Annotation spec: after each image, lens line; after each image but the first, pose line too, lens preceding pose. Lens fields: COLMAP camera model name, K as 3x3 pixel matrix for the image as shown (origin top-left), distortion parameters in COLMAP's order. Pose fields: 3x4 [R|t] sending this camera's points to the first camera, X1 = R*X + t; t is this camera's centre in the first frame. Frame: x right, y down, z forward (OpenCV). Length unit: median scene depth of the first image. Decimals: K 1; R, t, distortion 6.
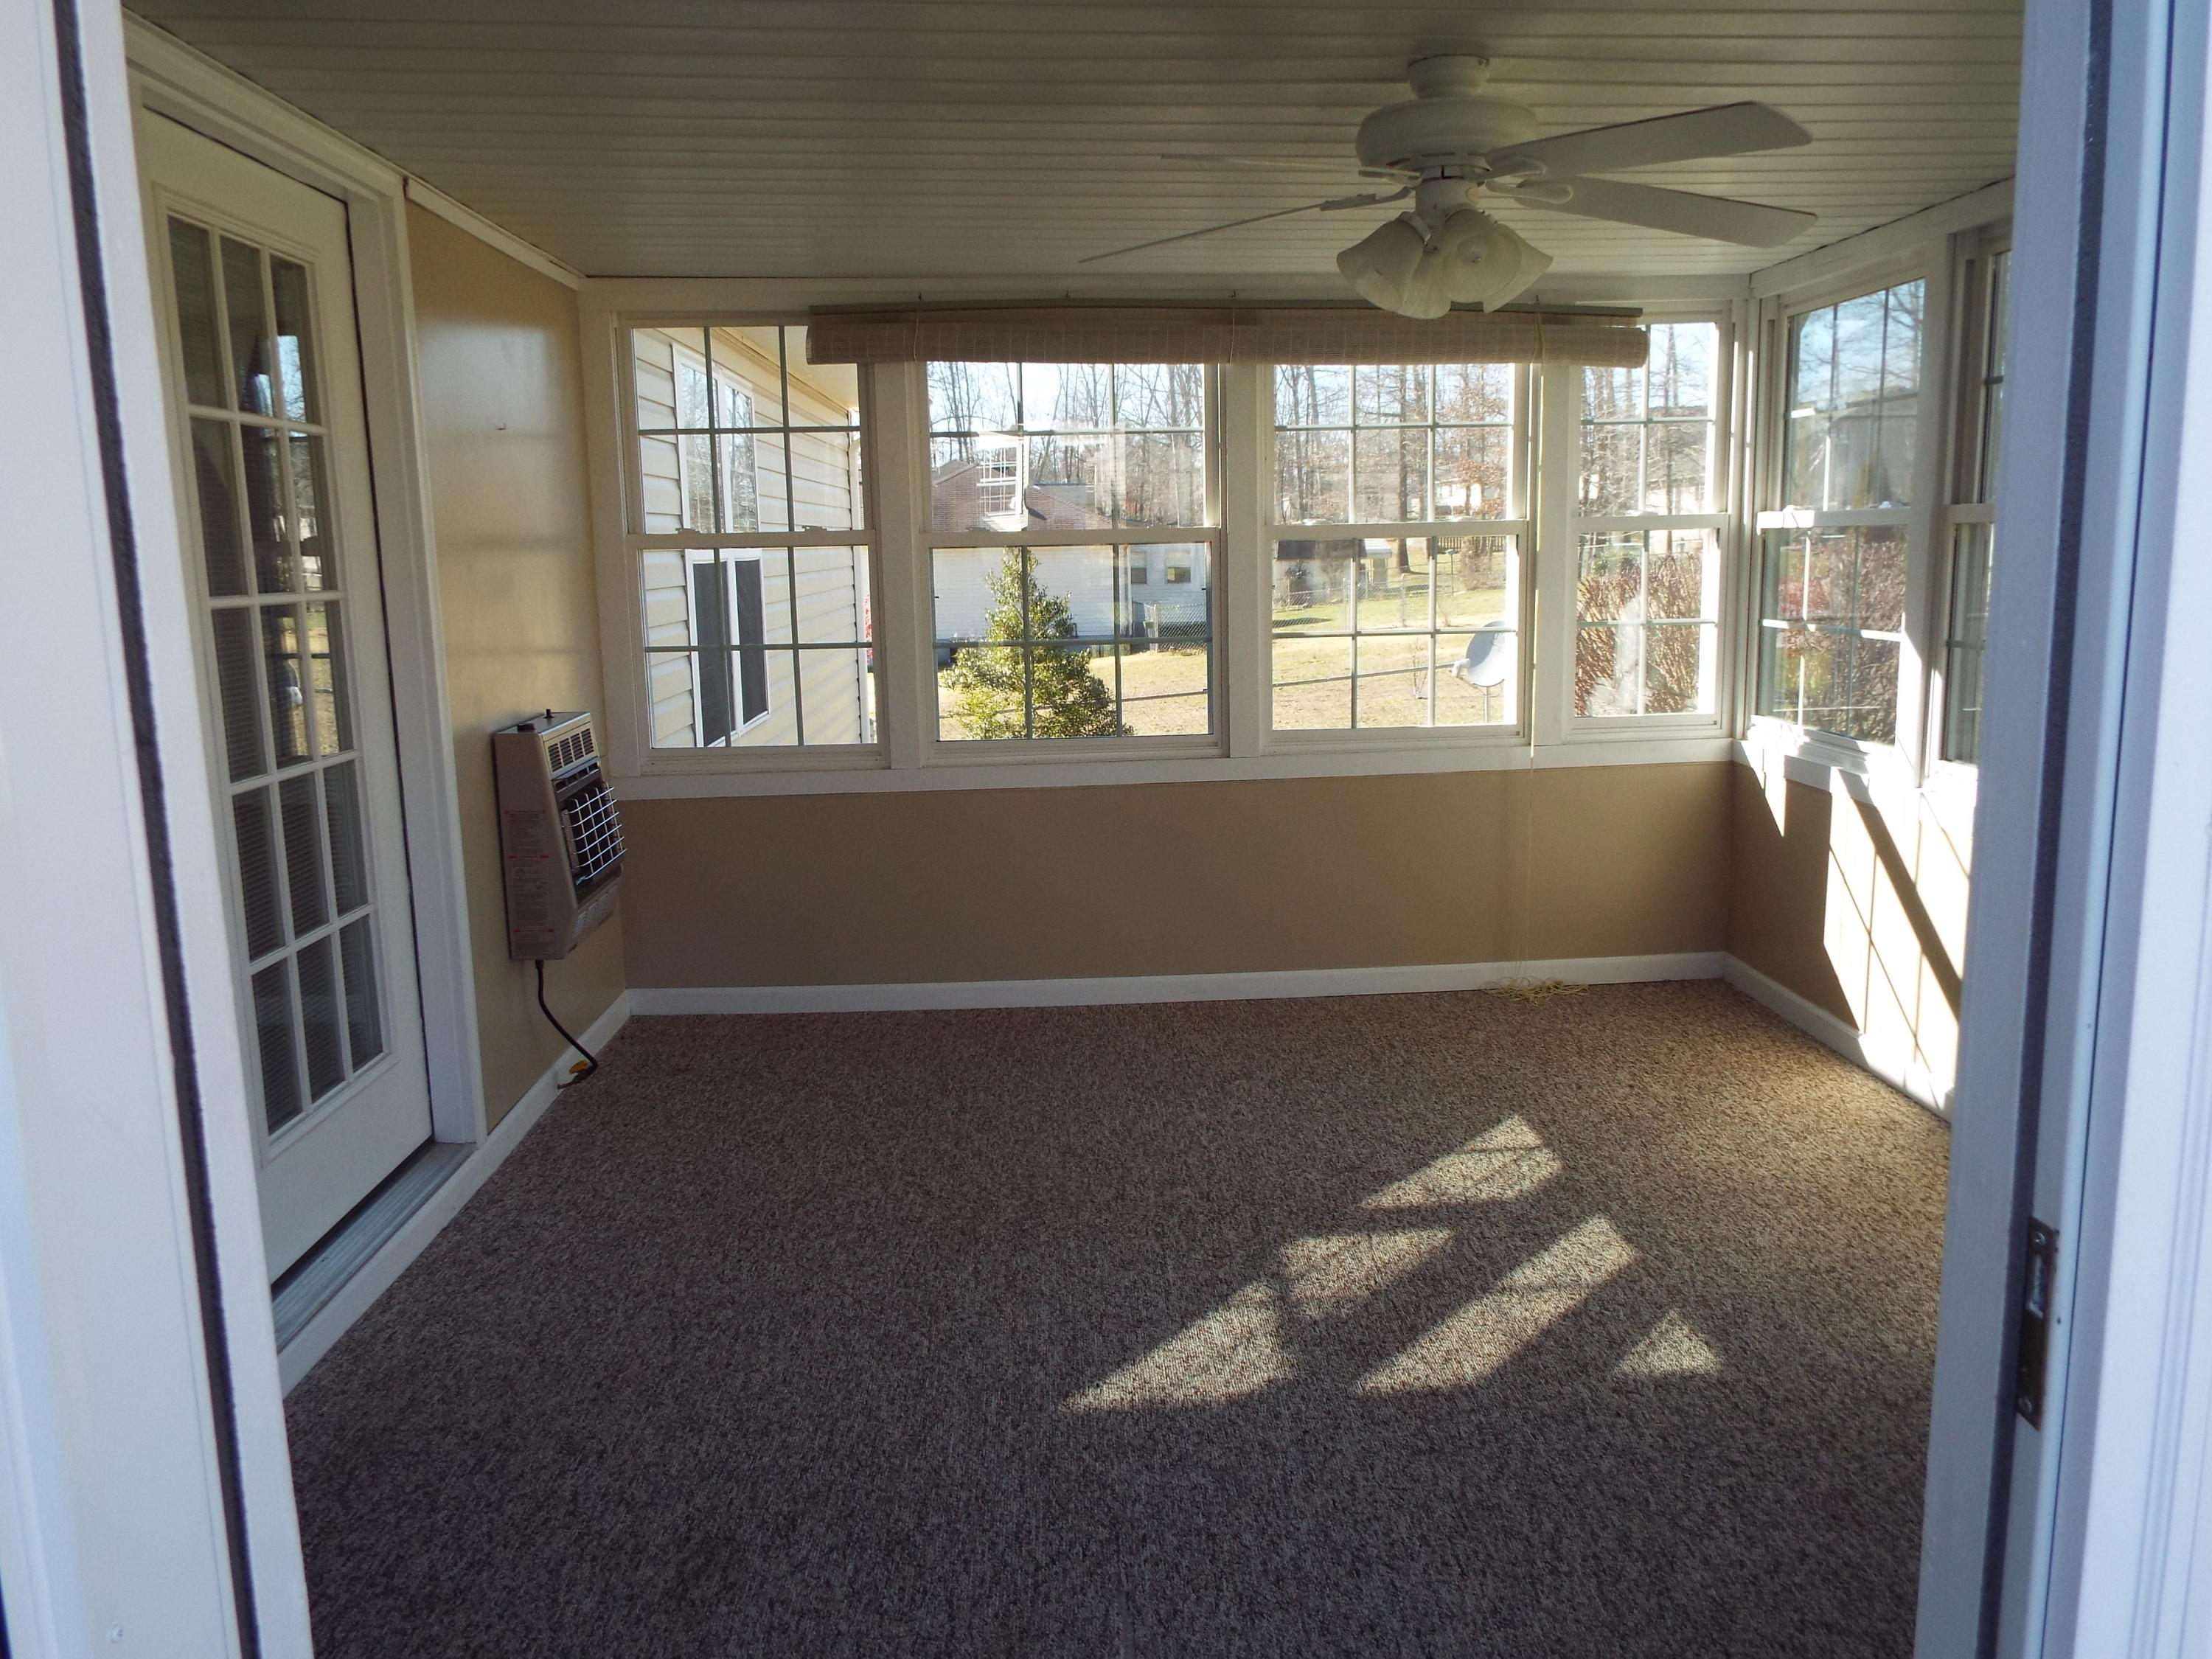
lens RADIAL K [[1581.1, 0, 1129.5], [0, 1581.1, 818.7], [0, 0, 1]] dist [-0.005338, -0.000855]
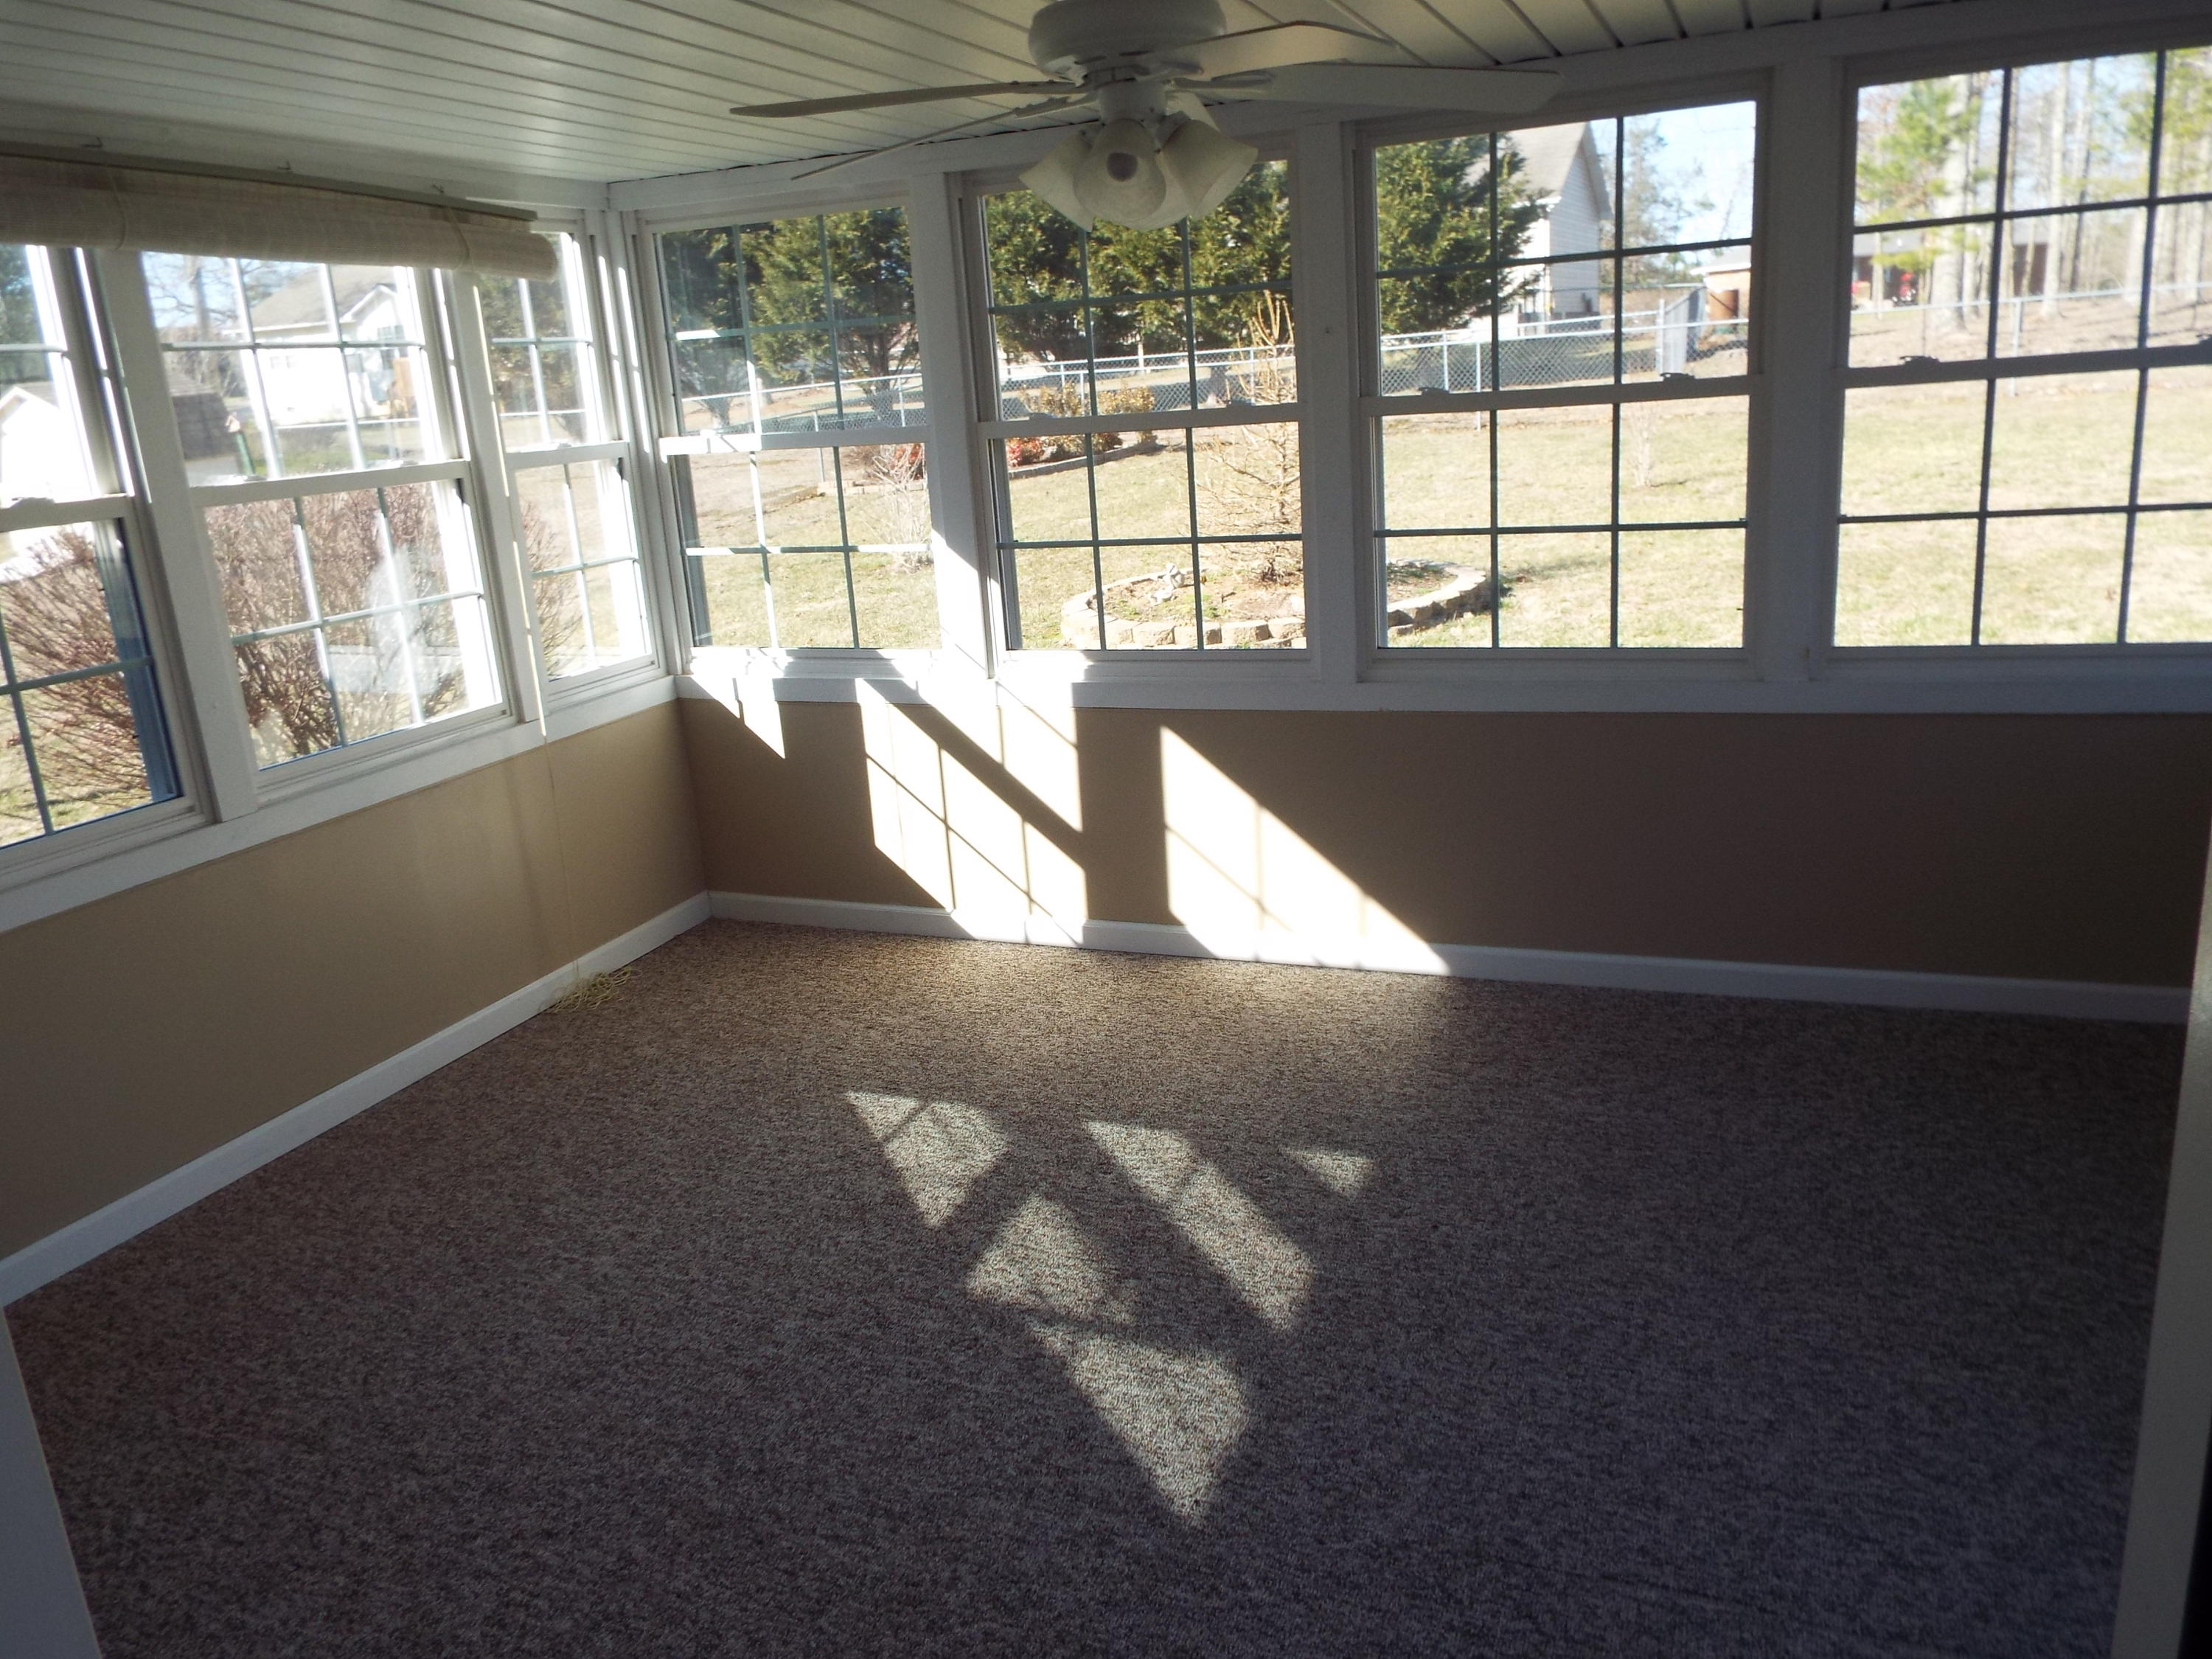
lens RADIAL K [[1621.8, 0, 1112.5], [0, 1621.8, 823.5], [0, 0, 1]] dist [-0.023641, 0.029796]
pose [[0.426822, -0.246324, 0.870142, -0.490183], [0.205225, 0.963469, 0.172076, -0.100860], [-0.880742, 0.105129, 0.461782, 0.405008]]
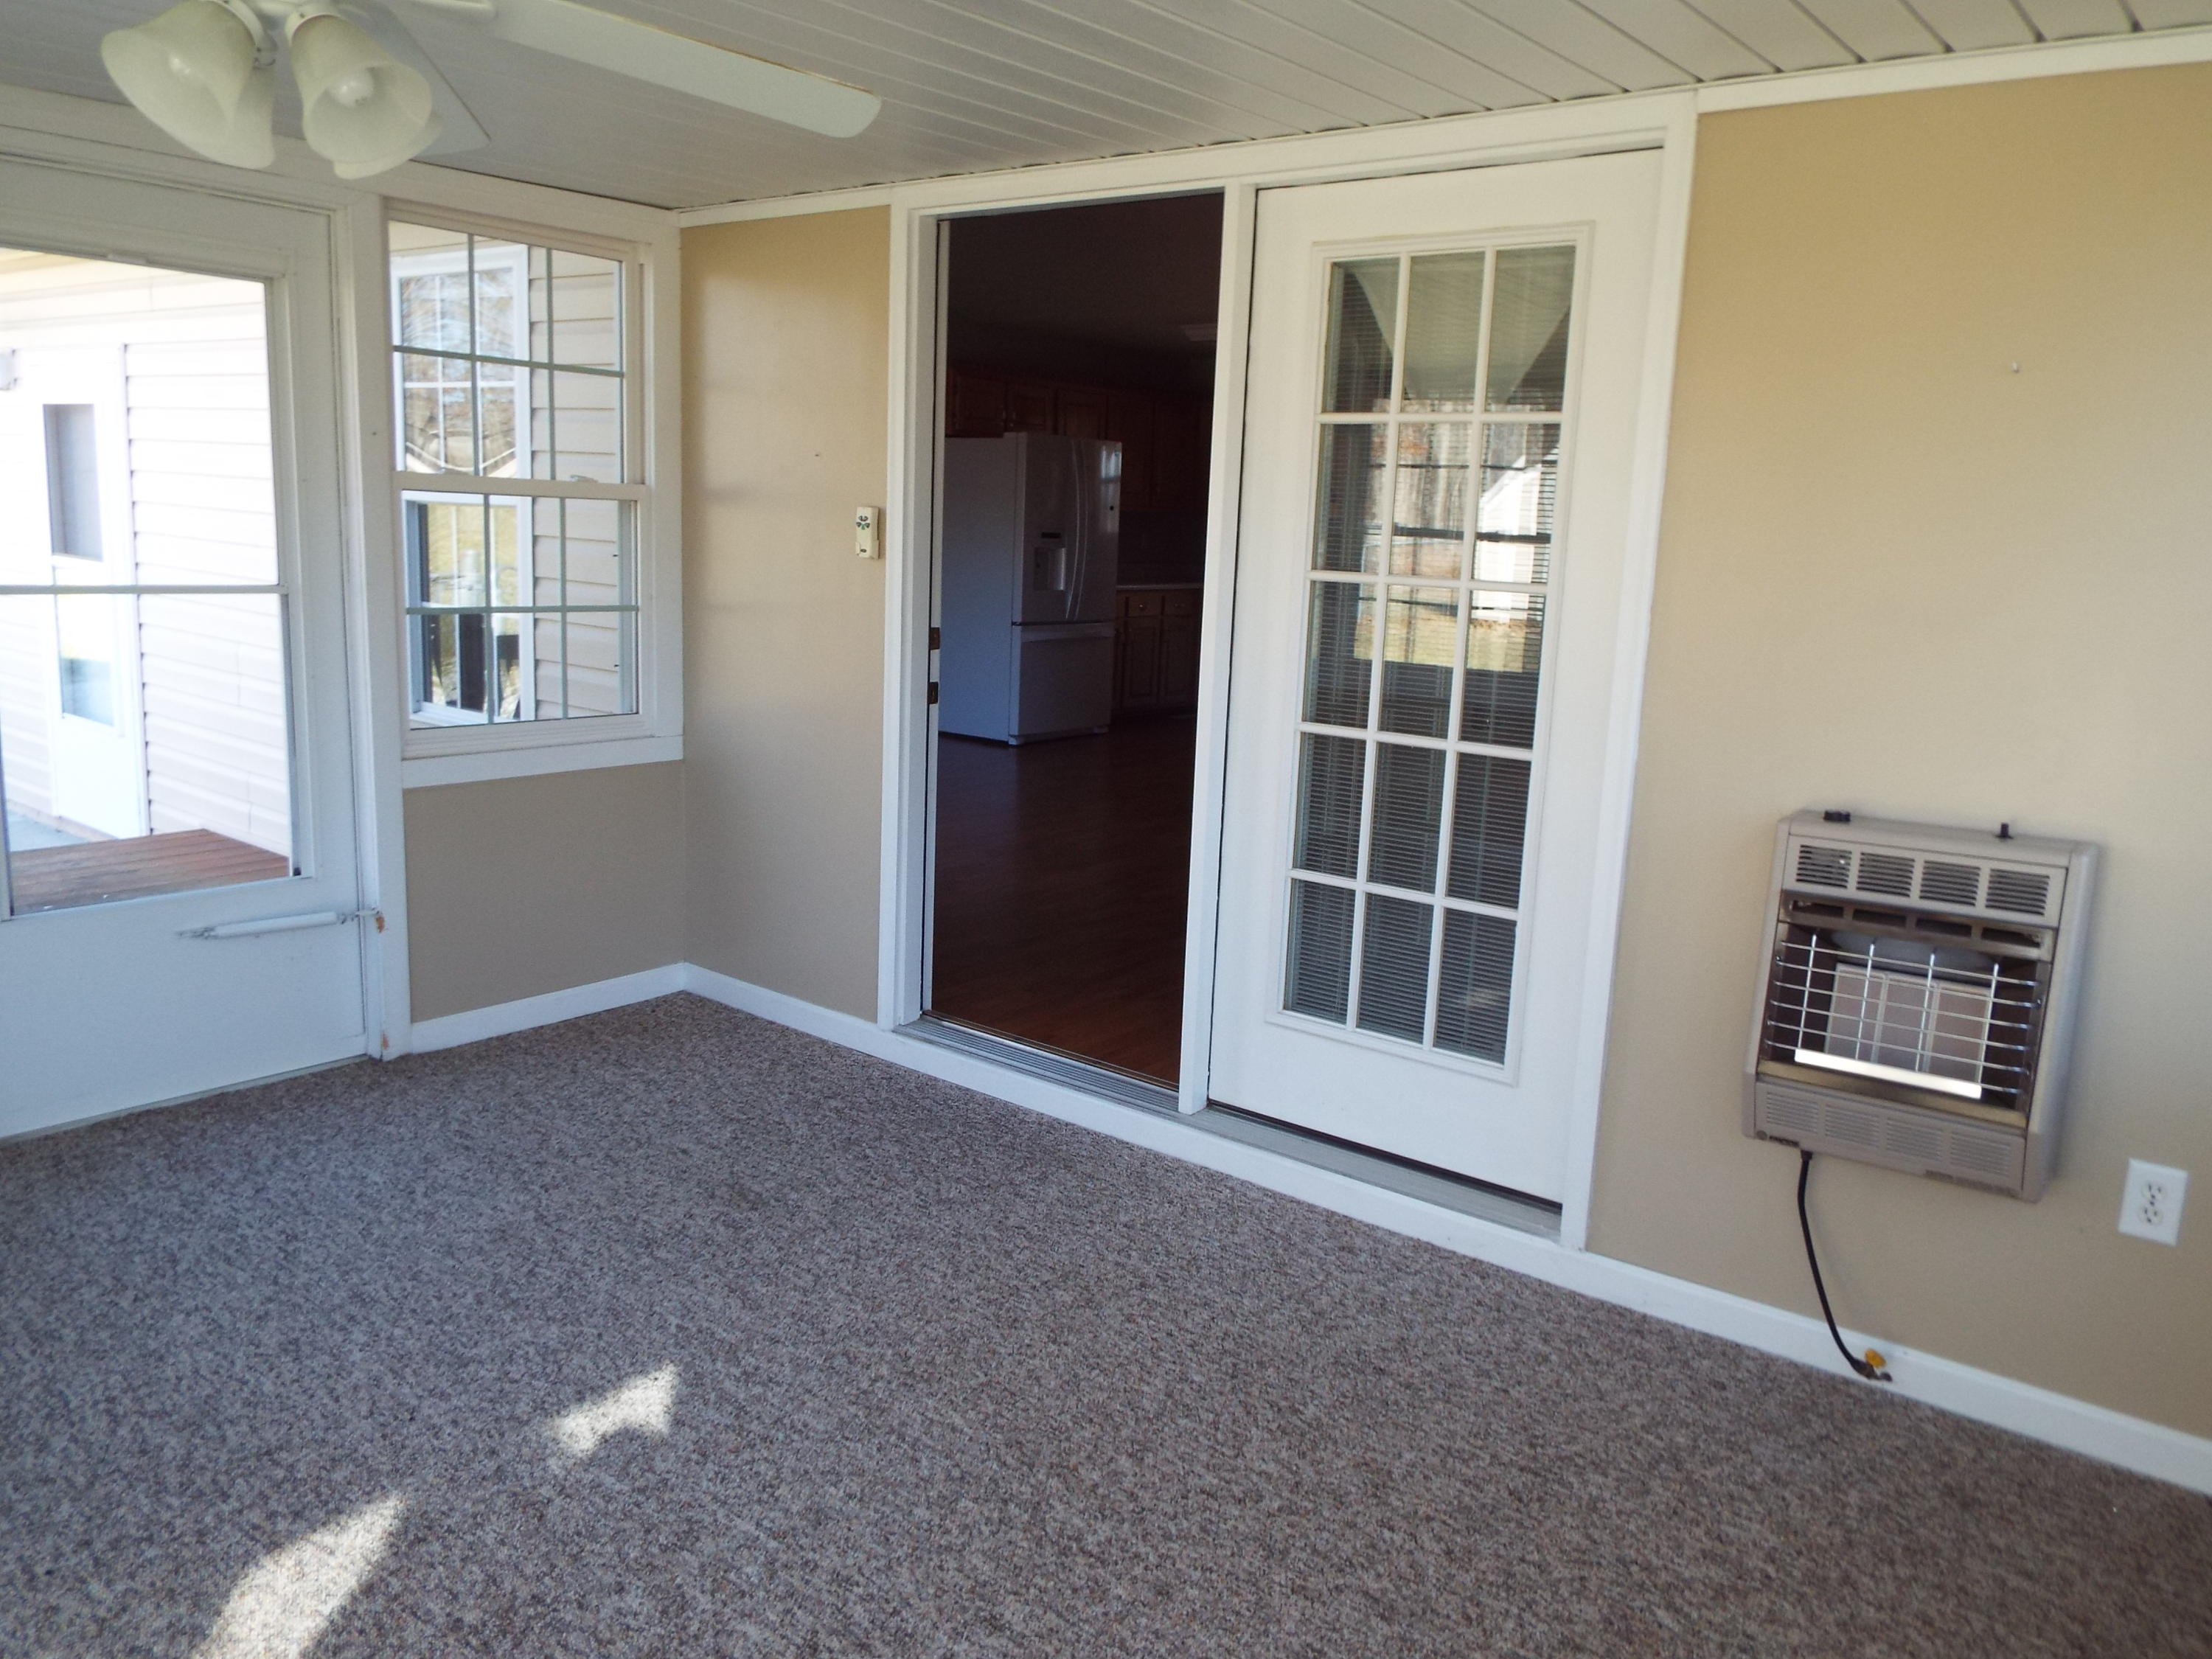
lens RADIAL K [[1621.8, 0, 1112.5], [0, 1621.8, 823.5], [0, 0, 1]] dist [-0.023641, 0.029796]
pose [[-0.648323, 0.128352, -0.750468, 0.344939], [-0.157810, 0.941628, 0.297377, -0.210803], [0.744831, 0.311228, -0.590224, 1.161303]]
